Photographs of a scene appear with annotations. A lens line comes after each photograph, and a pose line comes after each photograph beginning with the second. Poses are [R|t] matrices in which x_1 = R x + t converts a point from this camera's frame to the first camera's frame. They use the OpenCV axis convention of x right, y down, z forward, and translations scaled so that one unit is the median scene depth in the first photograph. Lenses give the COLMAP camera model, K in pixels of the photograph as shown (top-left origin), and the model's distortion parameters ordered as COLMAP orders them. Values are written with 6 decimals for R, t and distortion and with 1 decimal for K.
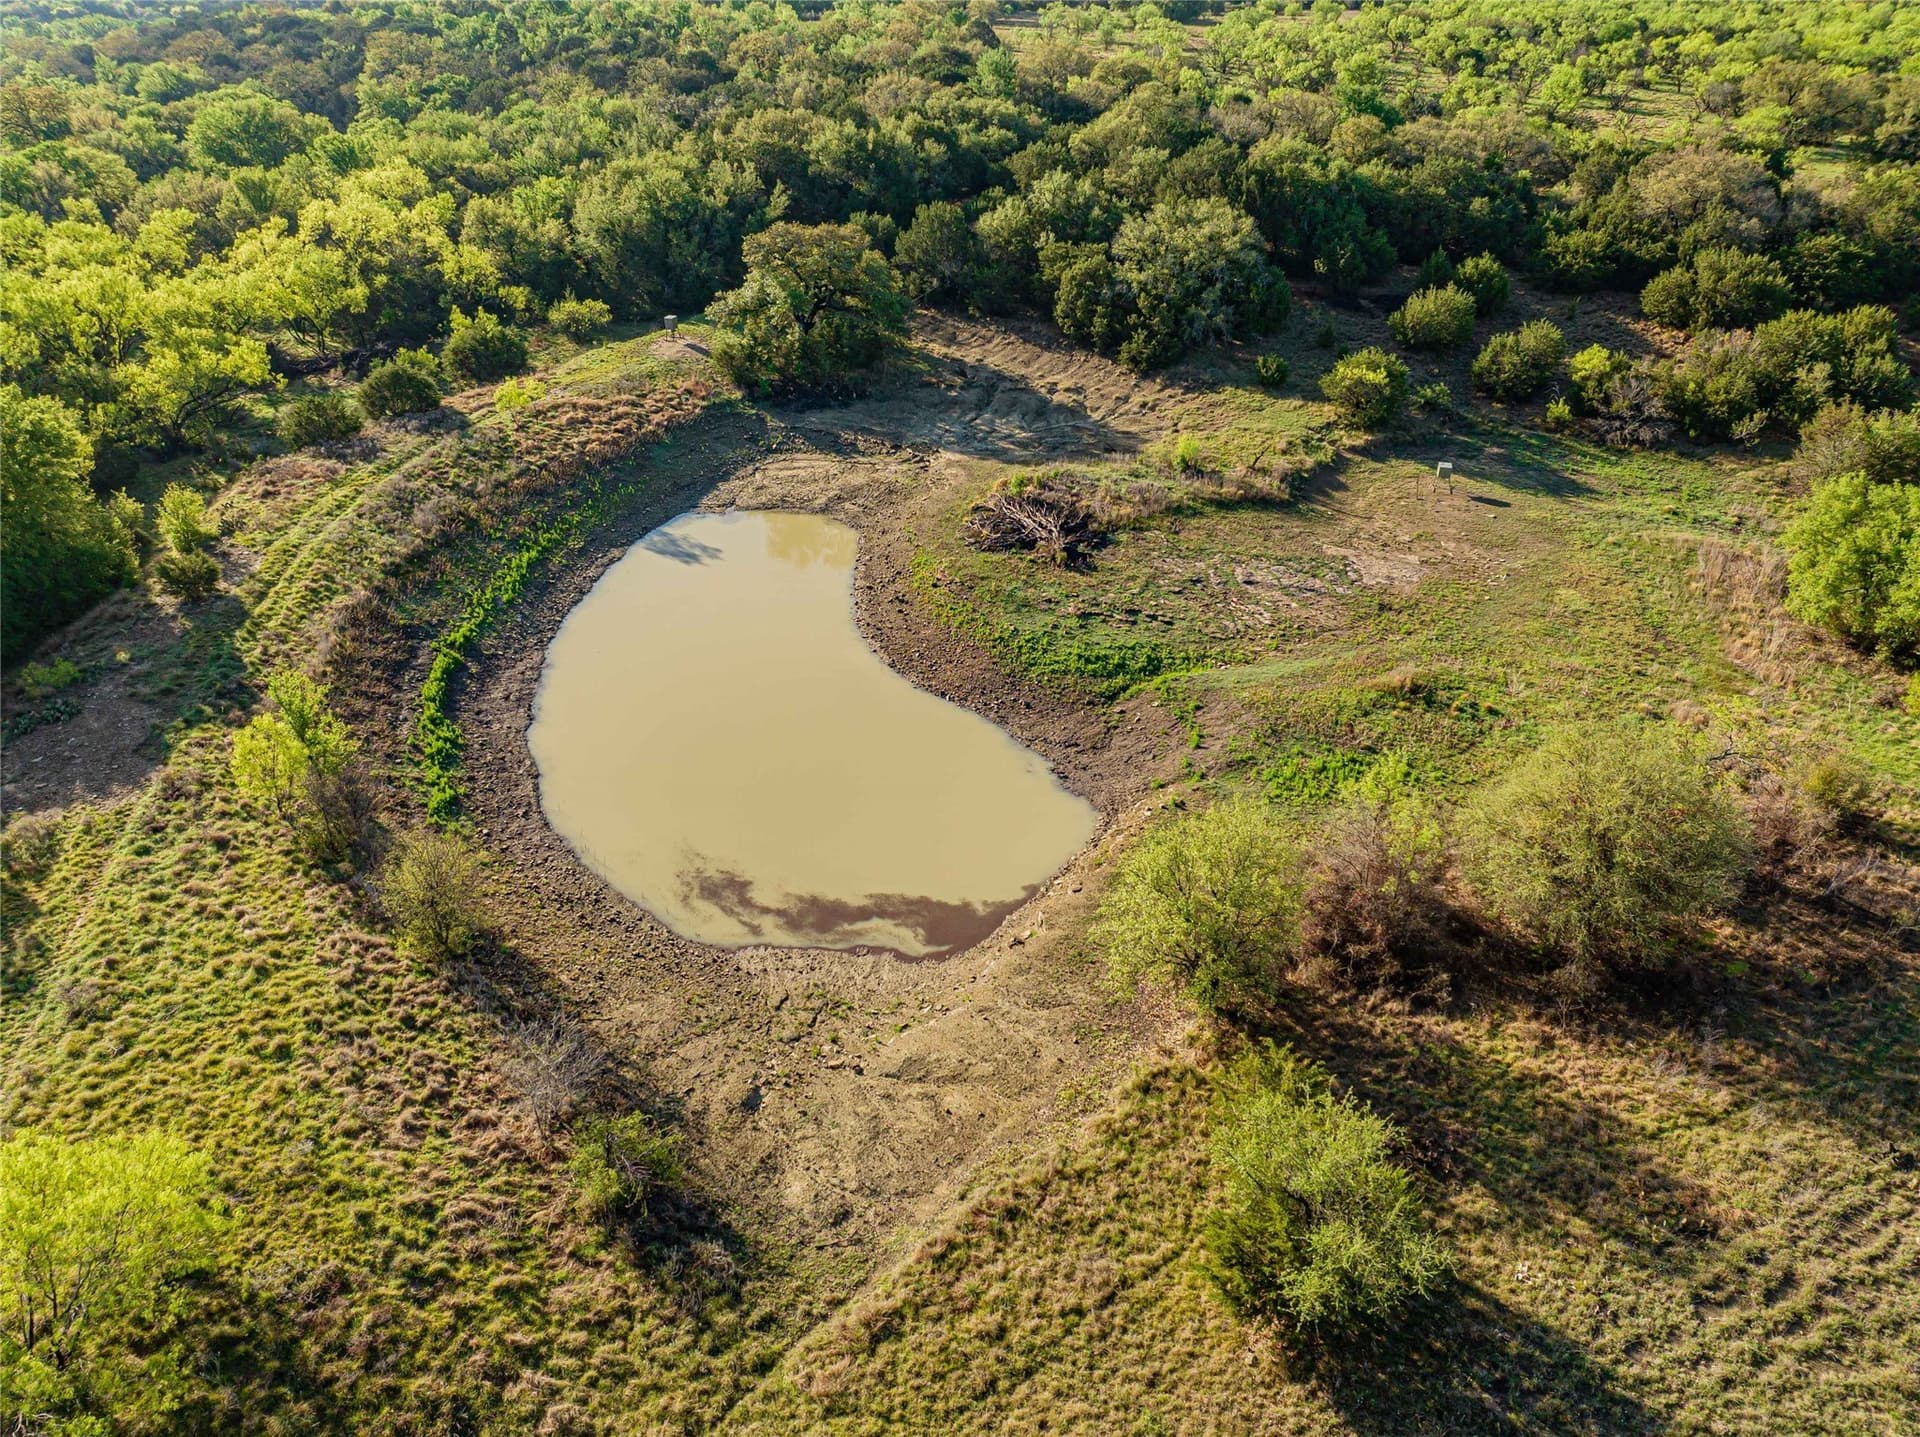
lens RADIAL K [[1351.5, 0, 960.0], [0, 1351.5, 718.5], [0, 0, 1]] dist [-0.050175, 0.019692]
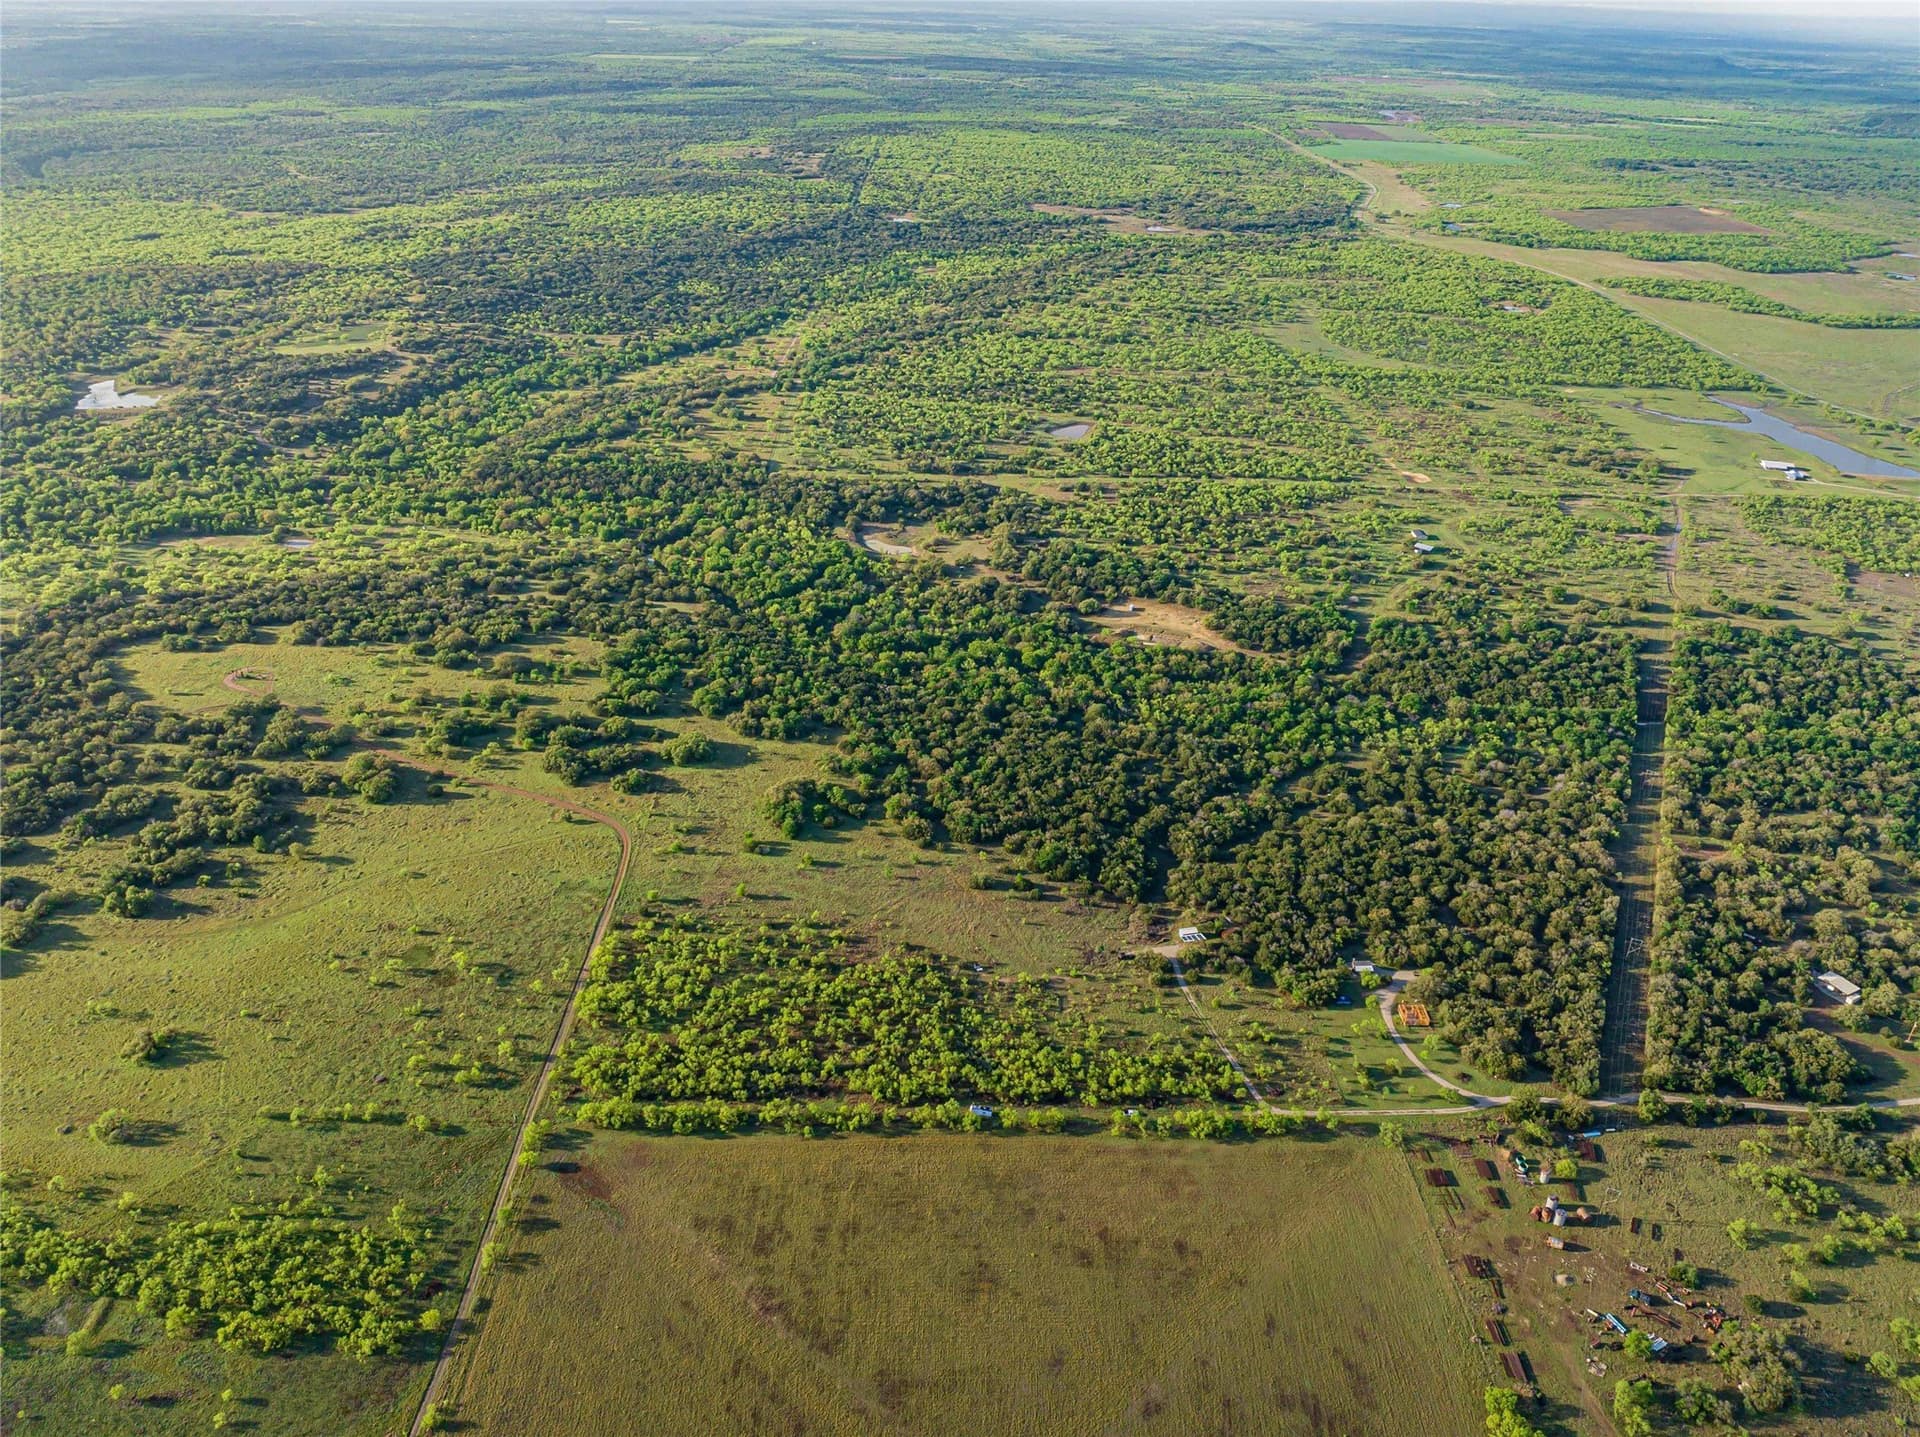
lens RADIAL K [[1351.5, 0, 960.0], [0, 1351.5, 718.5], [0, 0, 1]] dist [-0.050175, 0.019692]
pose [[0.780923, -0.276559, 0.560067, -5.733247], [0.294294, 0.953790, 0.060633, 0.759641], [-0.550955, 0.117474, 0.826226, -7.949836]]
